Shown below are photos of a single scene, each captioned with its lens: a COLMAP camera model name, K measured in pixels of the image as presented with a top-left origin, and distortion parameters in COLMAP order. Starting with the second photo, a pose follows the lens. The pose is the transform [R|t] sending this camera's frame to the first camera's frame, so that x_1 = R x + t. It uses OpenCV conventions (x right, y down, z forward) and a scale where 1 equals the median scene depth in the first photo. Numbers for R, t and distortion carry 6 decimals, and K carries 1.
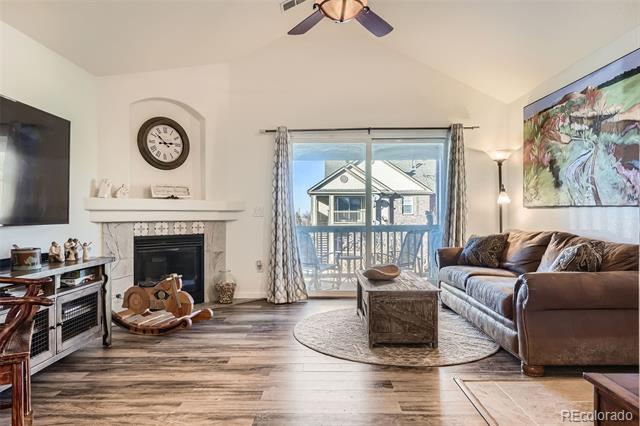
lens RADIAL K [[422.2, 0, 321.8], [0, 422.2, 214.5], [0, 0, 1]] dist [0.015570, 0.001579]
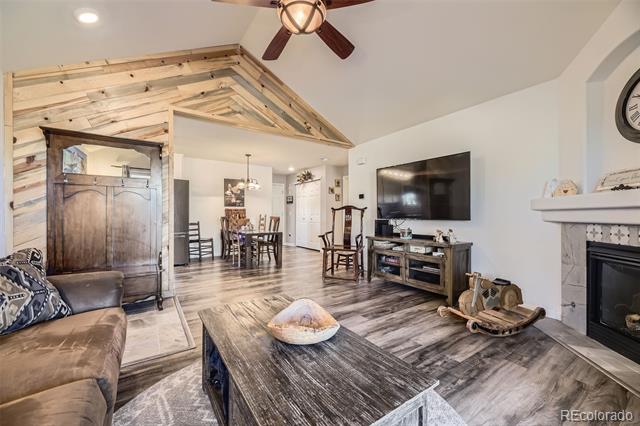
lens RADIAL K [[258.7, 0, 320.1], [0, 258.7, 215.5], [0, 0, 1]] dist [0.015332, -0.001726]
pose [[-0.826857, 0.000873, -0.562411, 0.267219], [-0.000675, 0.999997, 0.002544, 0.001803], [0.562411, 0.002483, -0.826854, 1.114340]]
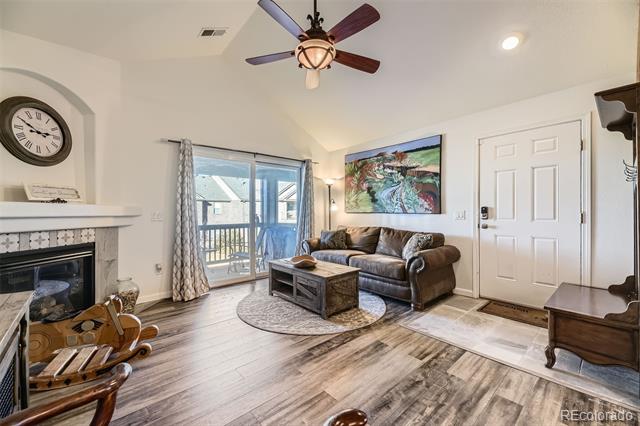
lens RADIAL K [[258.7, 0, 321.9], [0, 258.7, 212.3], [0, 0, 1]] dist [0.015332, -0.001726]
pose [[0.740308, 0.001209, 0.672266, -0.329021], [0.003148, 0.999981, -0.005266, -0.014517], [-0.672260, 0.006015, 0.740291, 0.294529]]
